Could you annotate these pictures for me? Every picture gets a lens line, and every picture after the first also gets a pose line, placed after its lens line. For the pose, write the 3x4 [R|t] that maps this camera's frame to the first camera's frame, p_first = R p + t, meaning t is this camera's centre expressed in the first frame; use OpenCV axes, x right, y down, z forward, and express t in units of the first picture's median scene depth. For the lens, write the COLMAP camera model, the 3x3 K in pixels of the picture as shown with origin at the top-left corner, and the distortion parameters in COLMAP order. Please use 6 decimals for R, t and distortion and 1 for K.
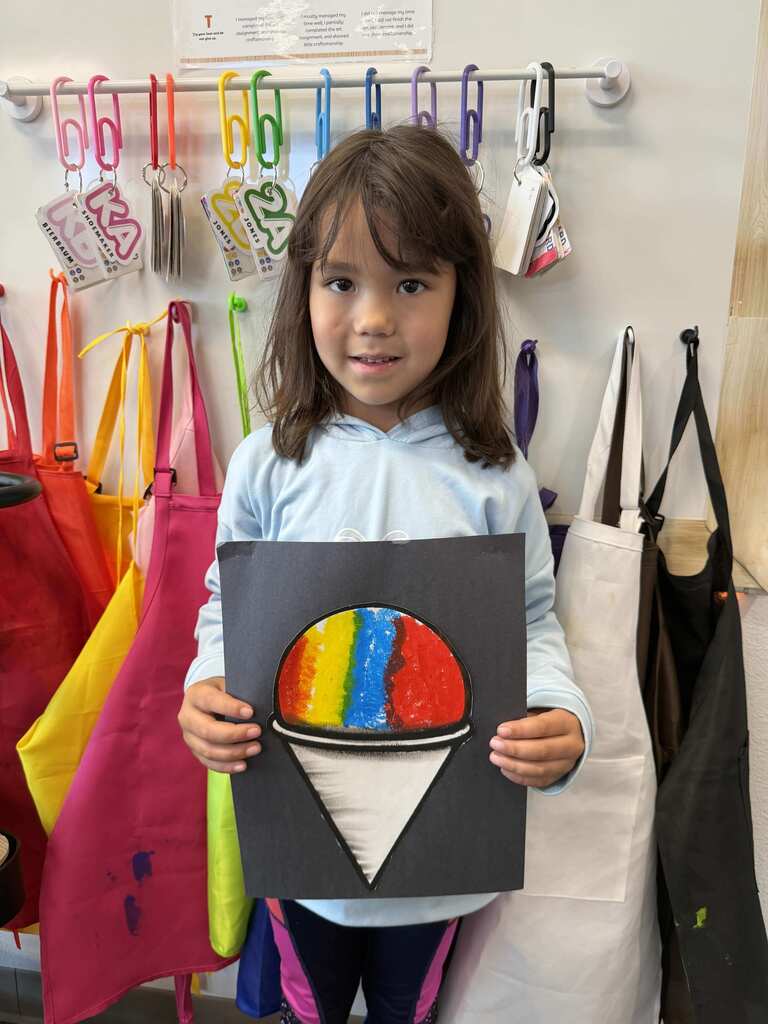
lens RADIAL K [[720.9, 0, 367.8], [0, 720.9, 500.6], [0, 0, 1]] dist [0.011136, -0.017581]
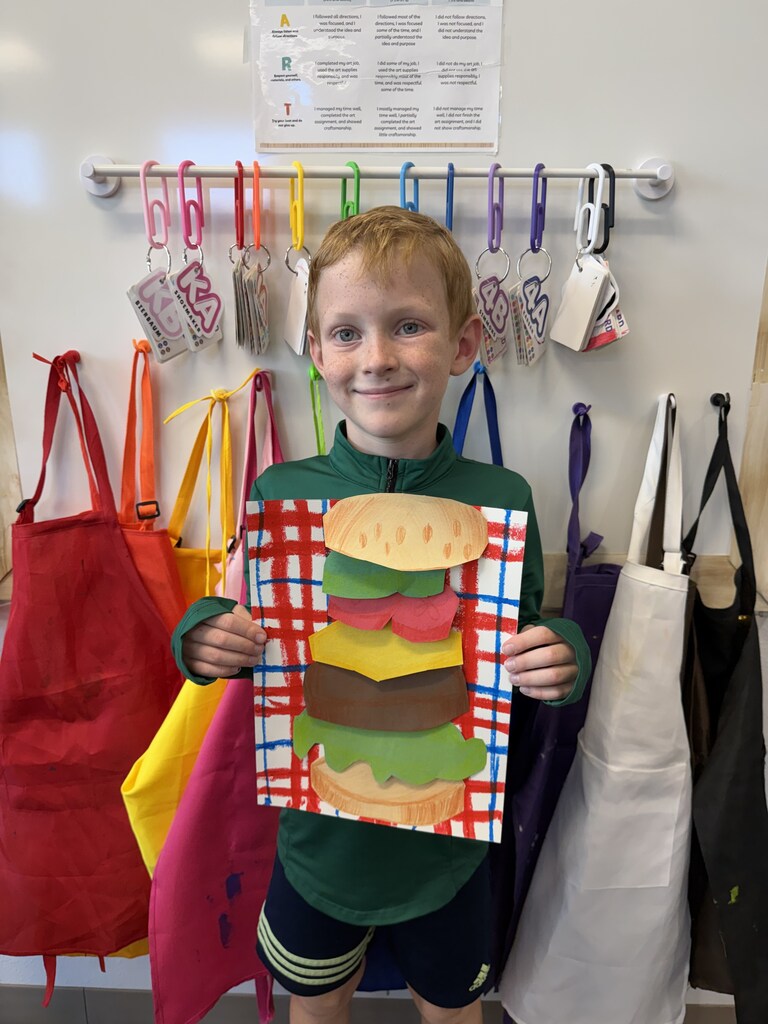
lens RADIAL K [[720.9, 0, 377.7], [0, 720.9, 515.3], [0, 0, 1]] dist [0.011136, -0.017581]
pose [[0.994787, -0.032028, 0.096815, -0.208409], [0.027959, 0.998680, 0.043097, -0.108105], [-0.098067, -0.040165, 0.994369, -0.092776]]
